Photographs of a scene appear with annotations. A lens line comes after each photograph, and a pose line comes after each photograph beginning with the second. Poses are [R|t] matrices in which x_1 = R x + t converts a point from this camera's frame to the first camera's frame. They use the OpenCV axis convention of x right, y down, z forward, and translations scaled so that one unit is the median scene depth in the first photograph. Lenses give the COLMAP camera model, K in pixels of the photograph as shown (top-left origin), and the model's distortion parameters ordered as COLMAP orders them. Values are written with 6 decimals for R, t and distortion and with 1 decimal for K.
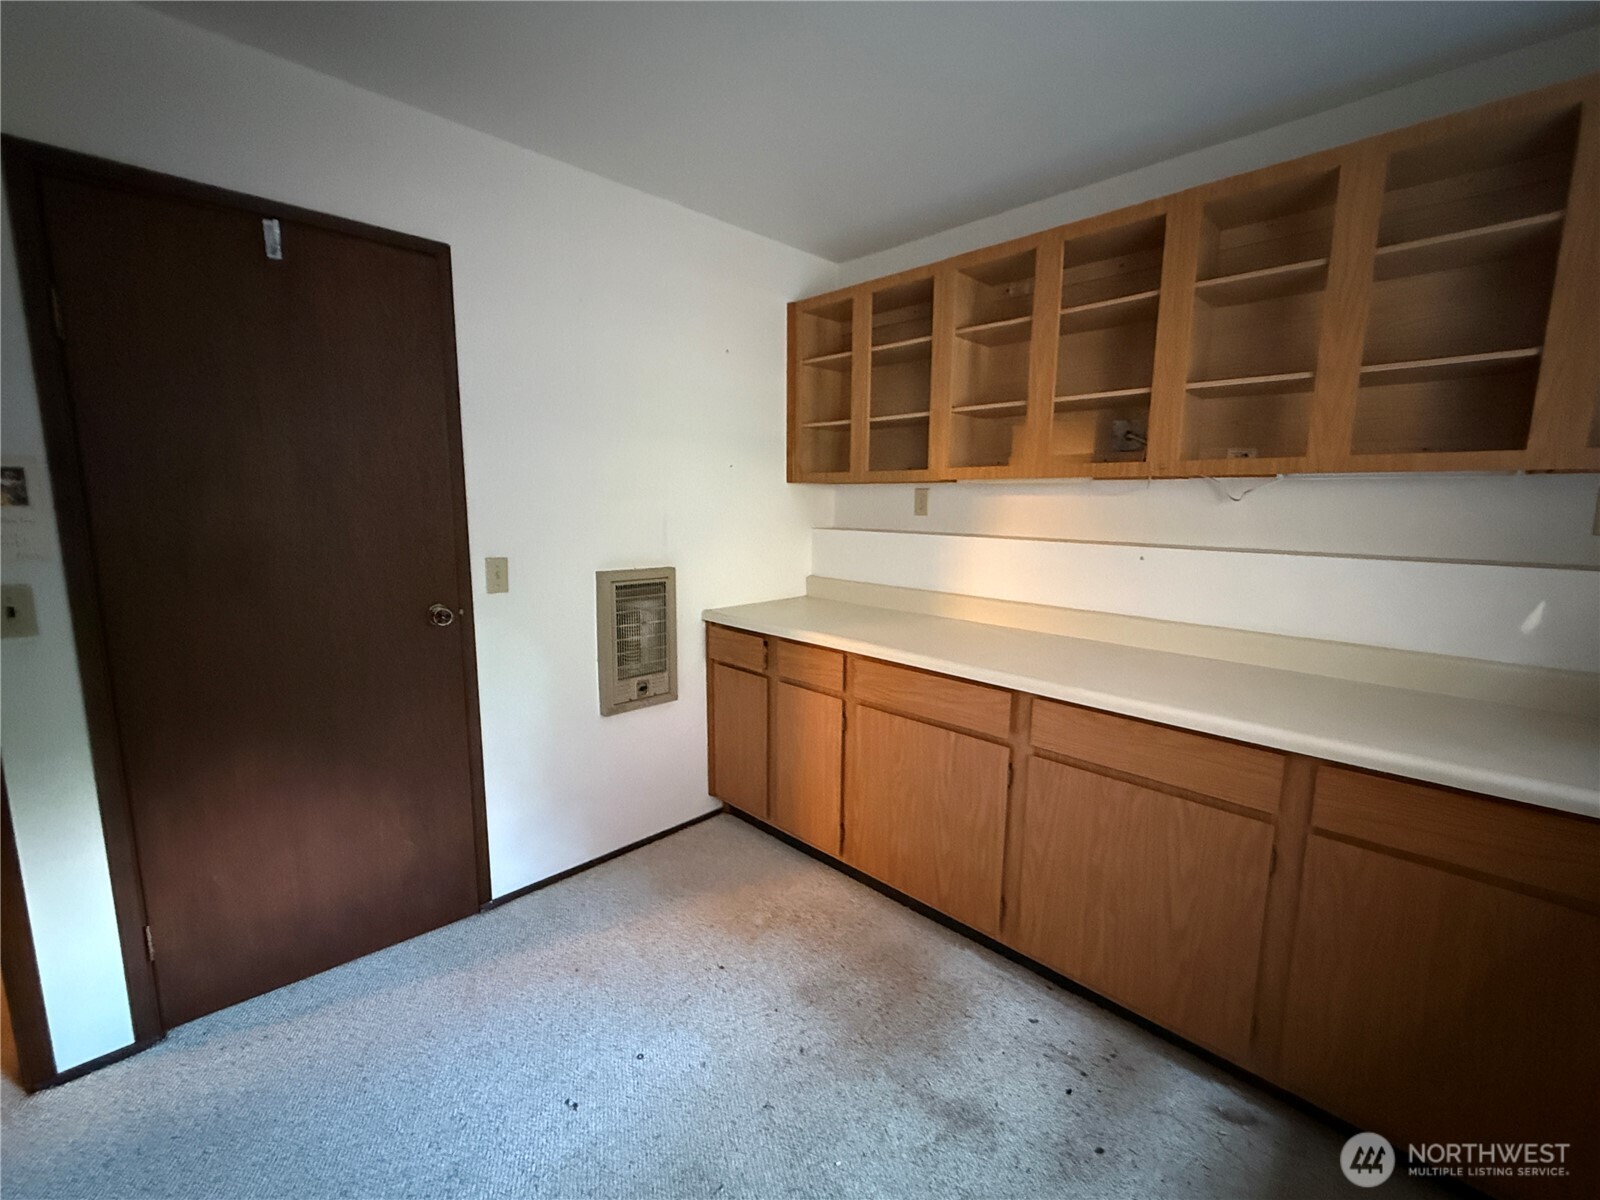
lens RADIAL K [[673.8, 0, 800.0], [0, 673.8, 600.0], [0, 0, 1]] dist [0.013839, 0.000062]
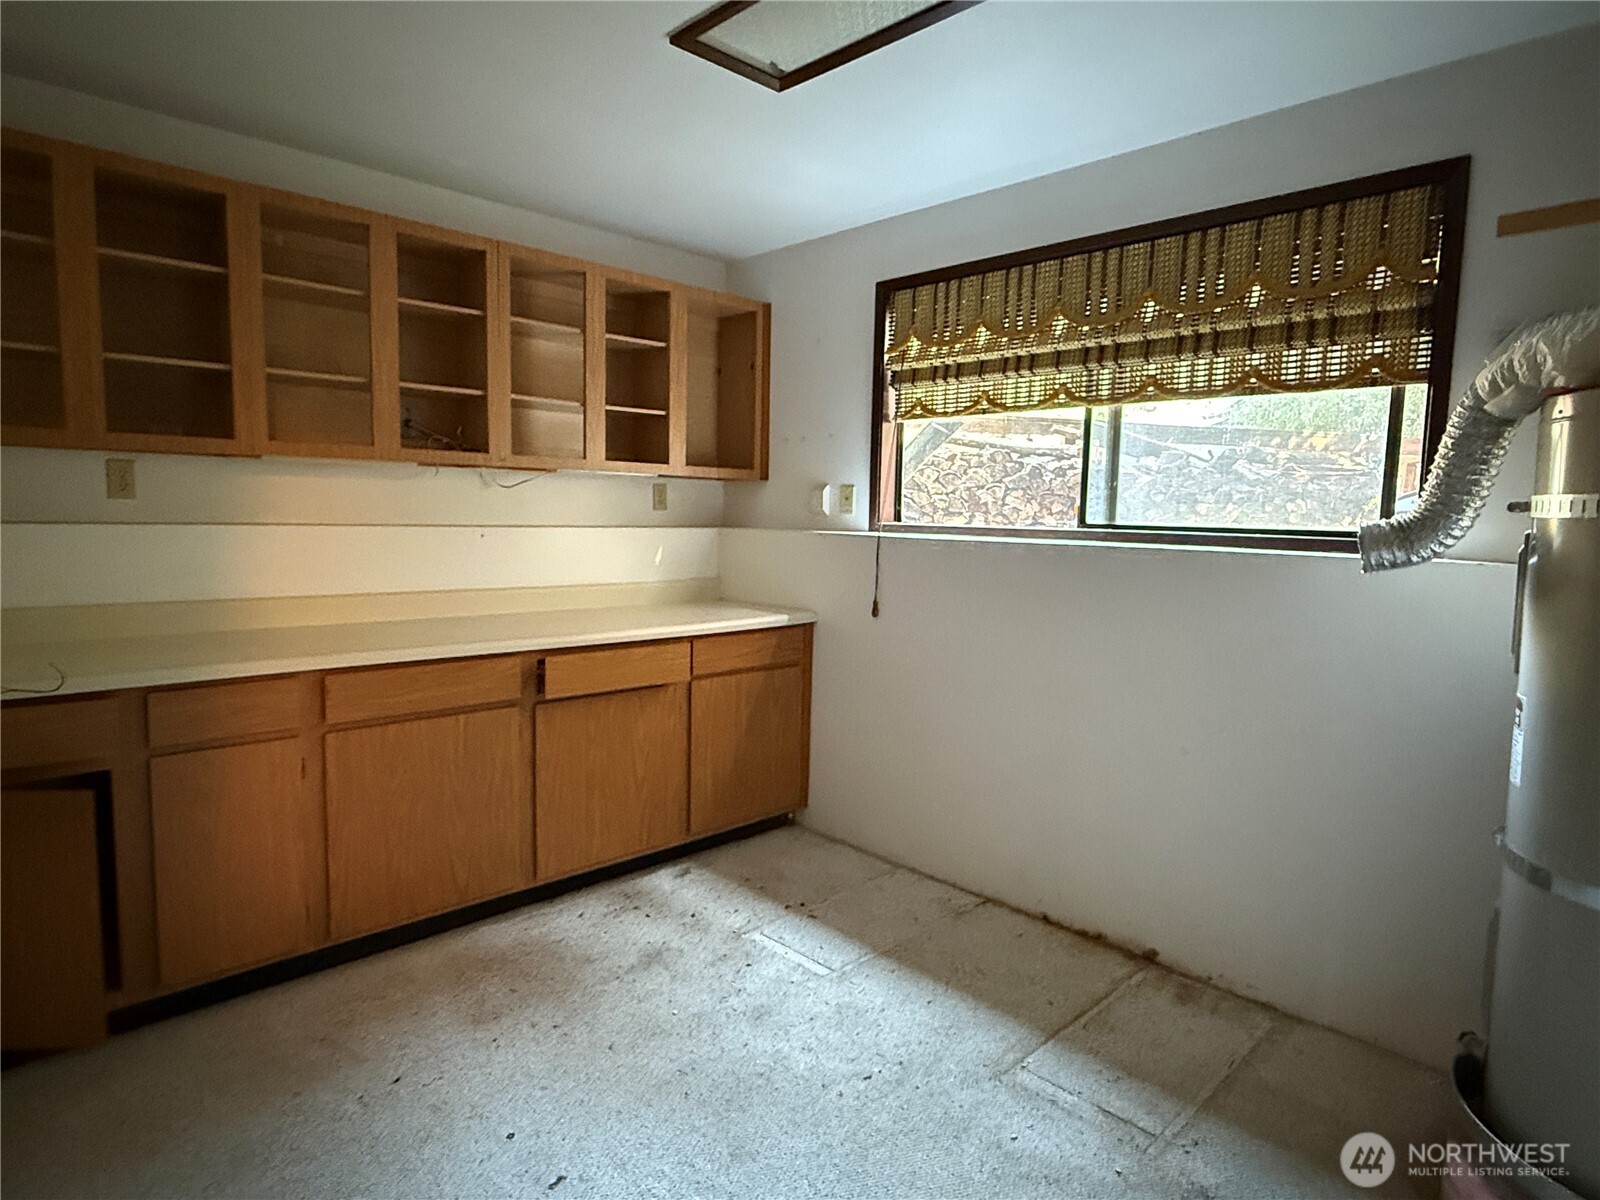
lens RADIAL K [[909.9, 0, 800.0], [0, 909.9, 600.0], [0, 0, 1]] dist [0.000487, -0.000206]
pose [[0.024140, -0.107101, 0.993955, -1.072532], [0.127557, 0.986448, 0.103194, -0.046402], [-0.991537, 0.124295, 0.037475, 0.431248]]
